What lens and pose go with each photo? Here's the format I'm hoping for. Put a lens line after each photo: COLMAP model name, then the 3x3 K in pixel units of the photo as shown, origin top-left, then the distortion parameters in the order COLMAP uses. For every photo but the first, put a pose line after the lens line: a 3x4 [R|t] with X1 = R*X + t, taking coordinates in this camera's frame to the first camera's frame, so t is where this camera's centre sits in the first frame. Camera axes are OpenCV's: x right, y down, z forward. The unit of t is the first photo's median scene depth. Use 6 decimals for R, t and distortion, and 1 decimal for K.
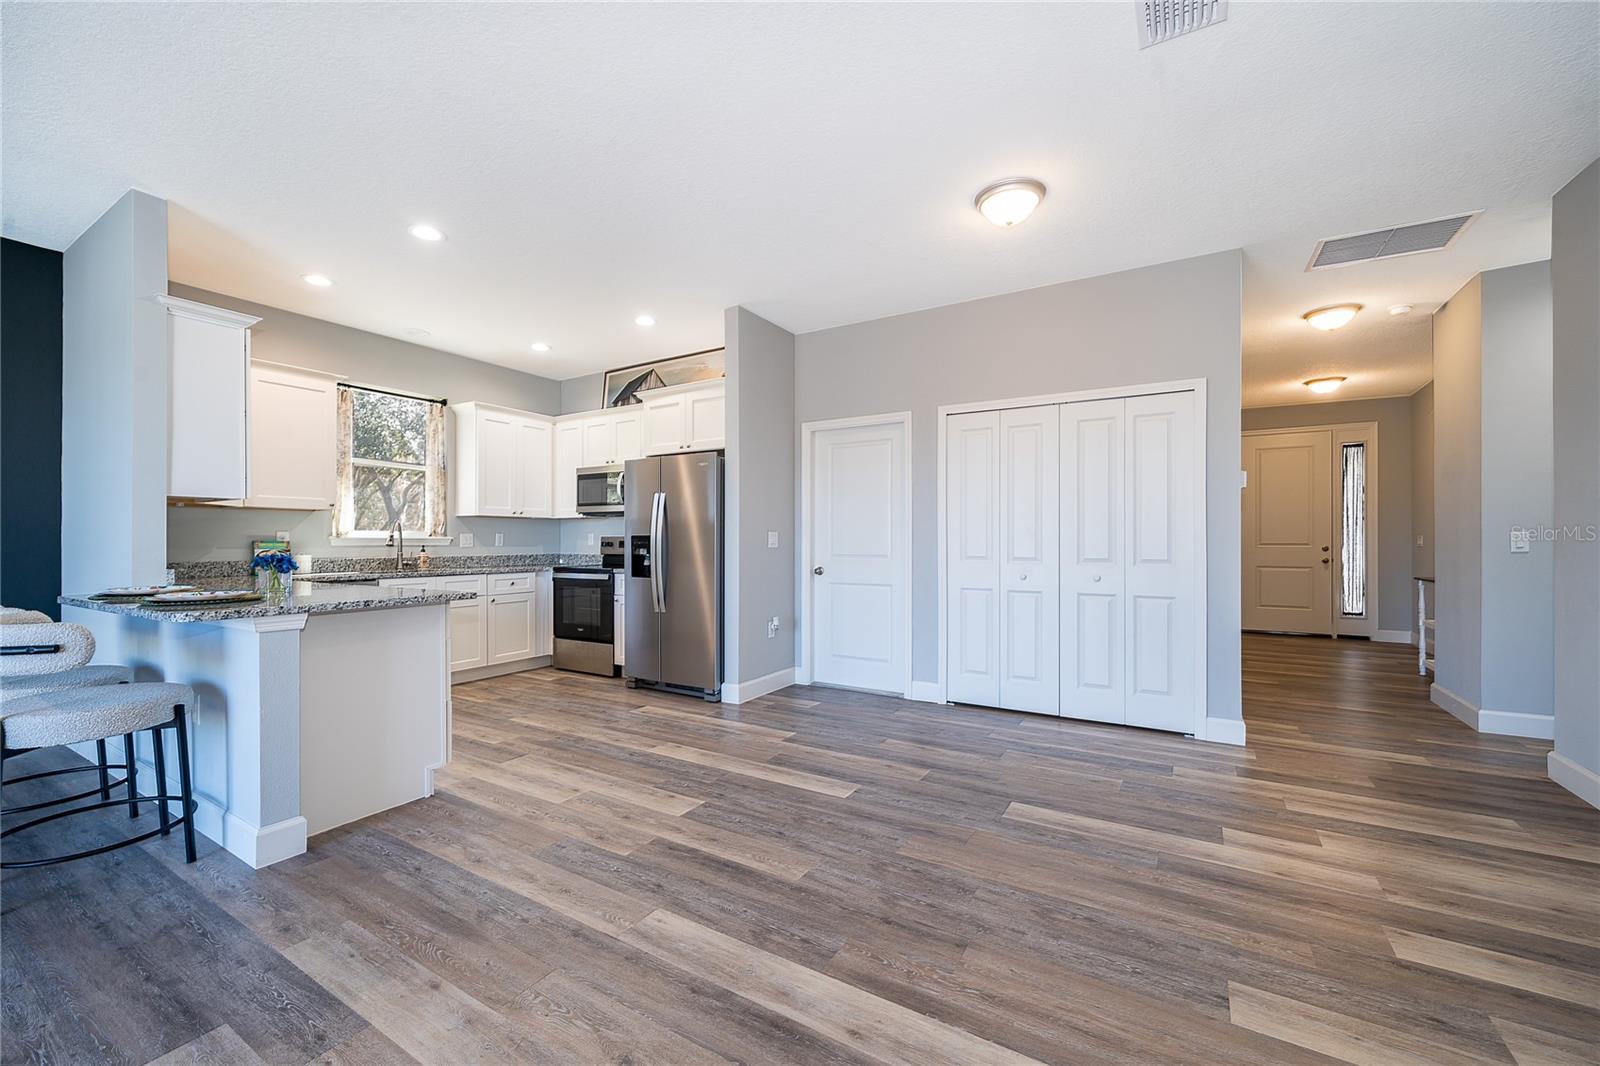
lens RADIAL K [[643.0, 0, 797.9], [0, 643.0, 539.1], [0, 0, 1]] dist [-0.000261, -0.000275]
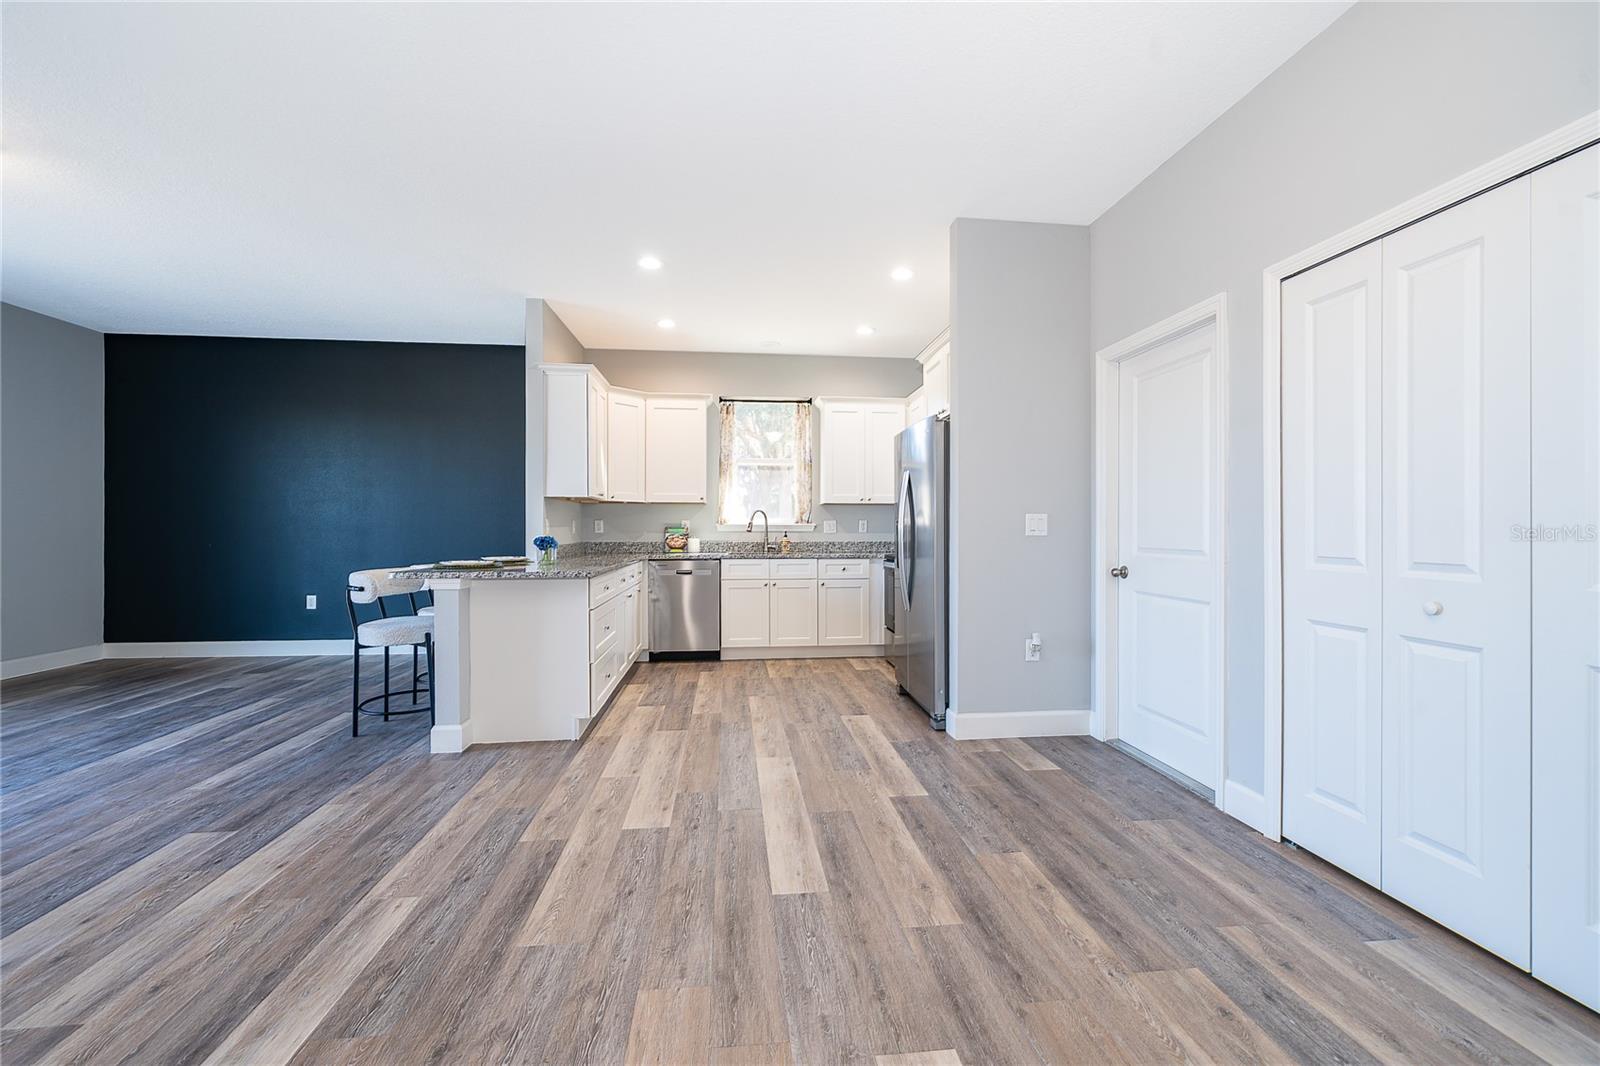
lens RADIAL K [[659.6, 0, 796.9], [0, 659.6, 527.4], [0, 0, 1]] dist [-0.001091, 0.000002]
pose [[0.608569, -0.001268, -0.793500, 0.409646], [0.001942, 0.999998, -0.000109, 0.003744], [0.793498, -0.001475, 0.608571, 0.367472]]
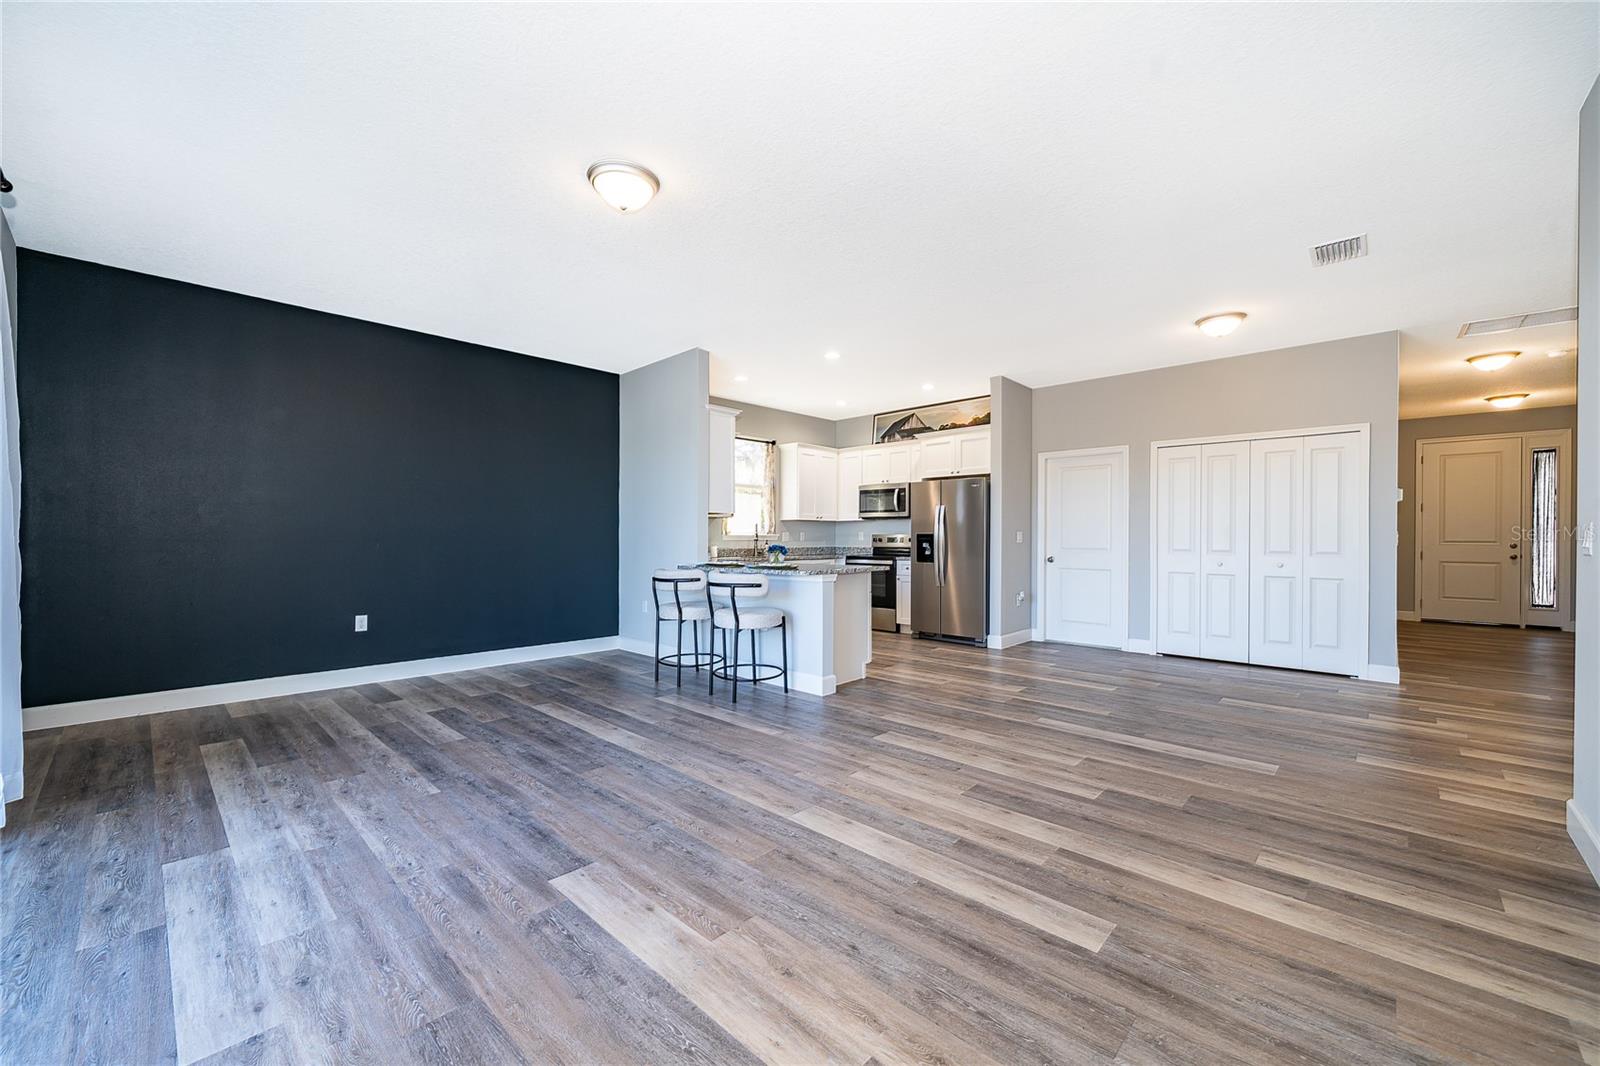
lens RADIAL K [[627.0, 0, 799.7], [0, 627.0, 538.6], [0, 0, 1]] dist [-0.001287, 0.000013]
pose [[0.978399, 0.002763, -0.206706, -0.243430], [-0.001629, 0.999983, 0.005659, -0.002775], [0.206718, -0.005200, 0.978387, -0.484783]]
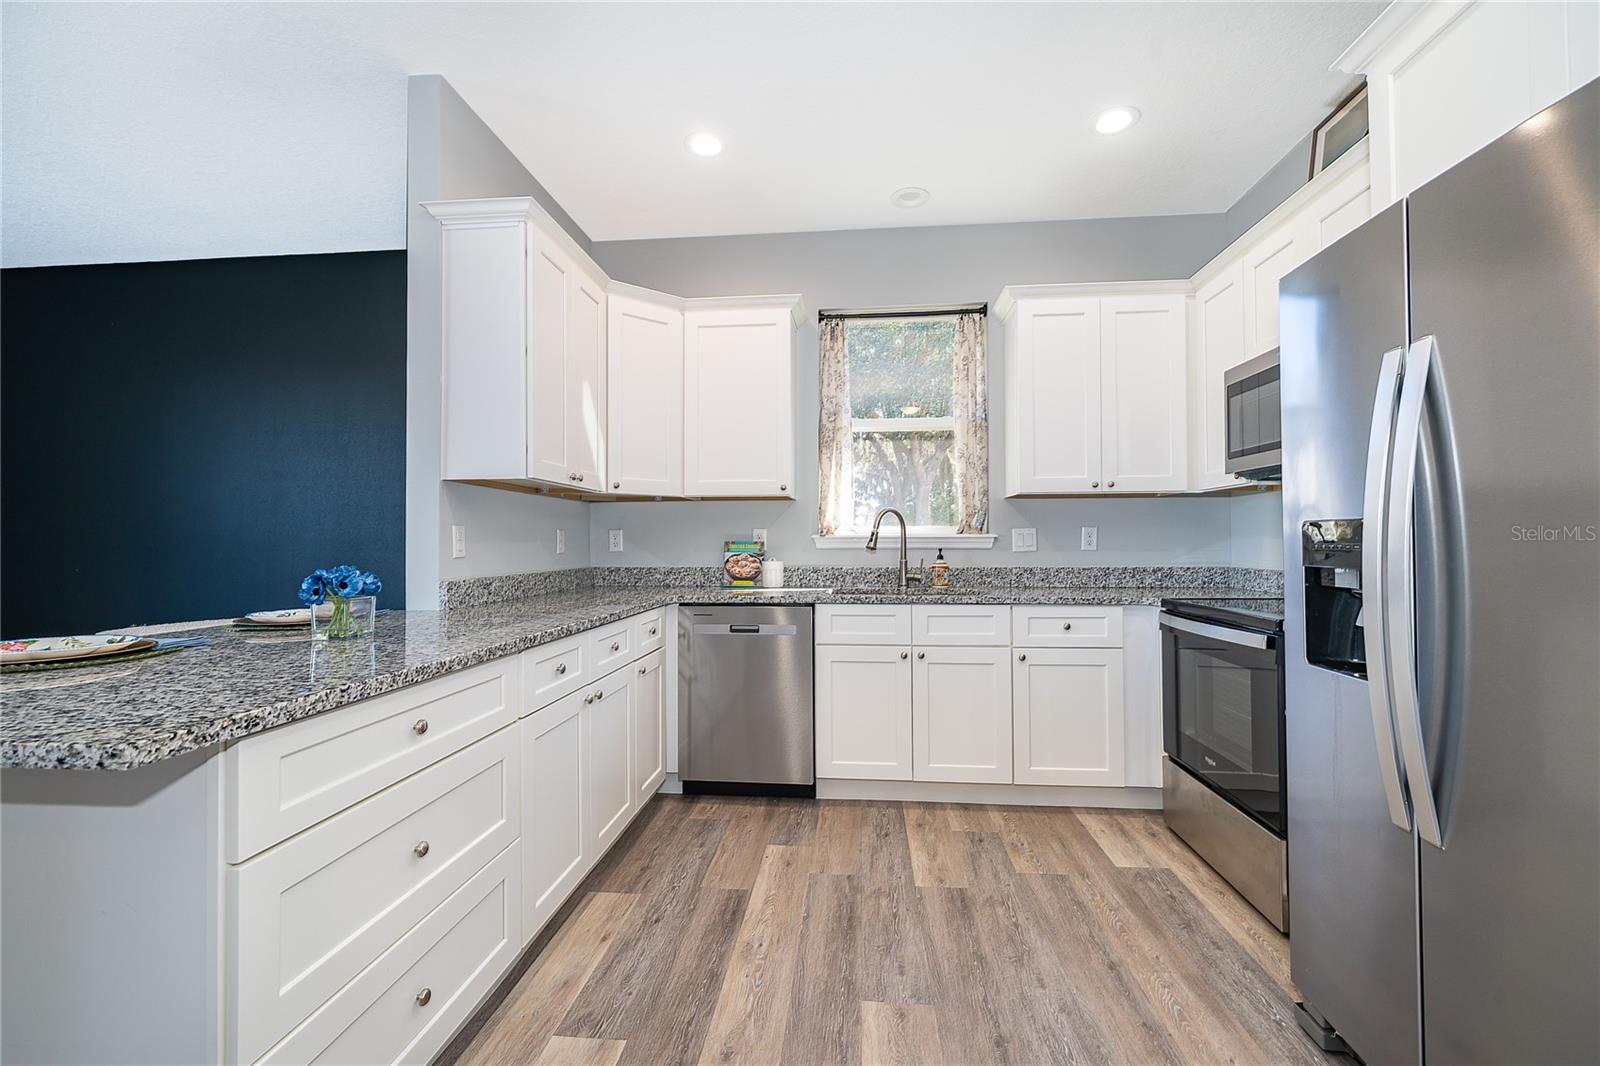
lens RADIAL K [[659.6, 0, 796.9], [0, 659.6, 527.4], [0, 0, 1]] dist [-0.001091, 0.000002]
pose [[0.436752, -0.022158, -0.899309, -0.095073], [0.004841, 0.999740, -0.022281, 0.003864], [0.899569, 0.005378, 0.436745, 0.714458]]
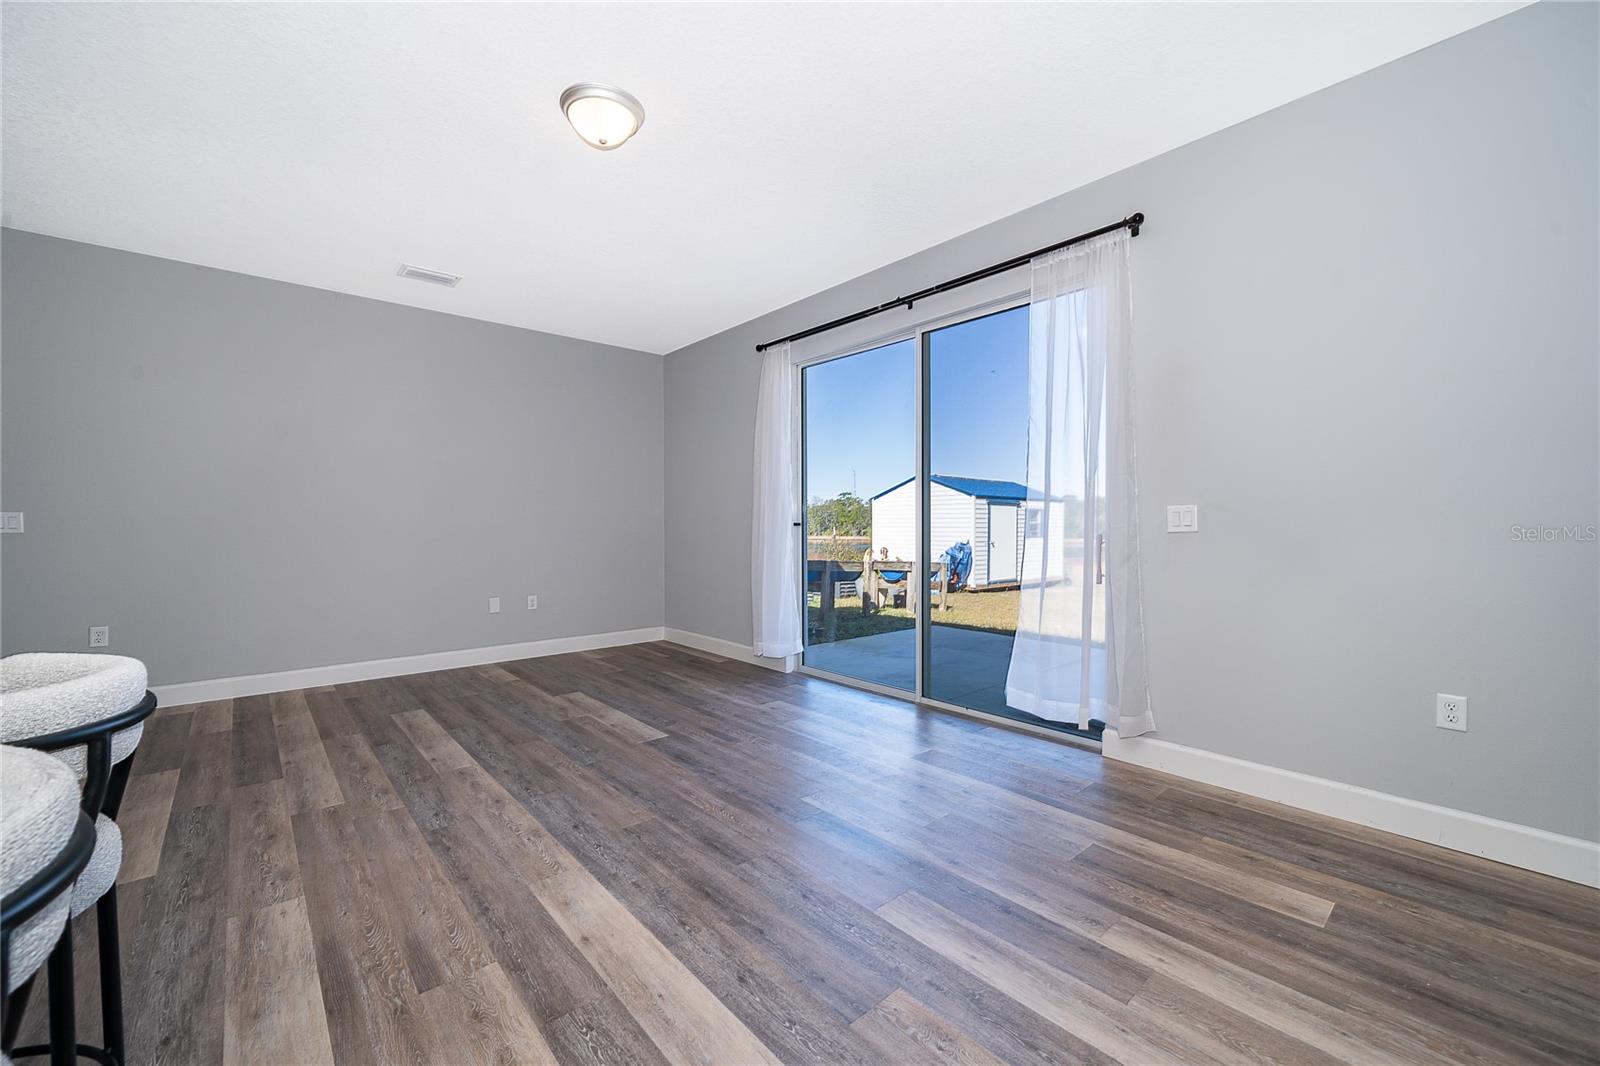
lens RADIAL K [[641.7, 0, 800.0], [0, 641.7, 533.0], [0, 0, 1]] dist [-0.002012, 0.000347]
pose [[-0.955149, -0.003204, 0.296109, -0.885583], [-0.000251, 0.999950, 0.010012, 0.004051], [-0.296126, 0.009489, -0.955102, 0.595506]]
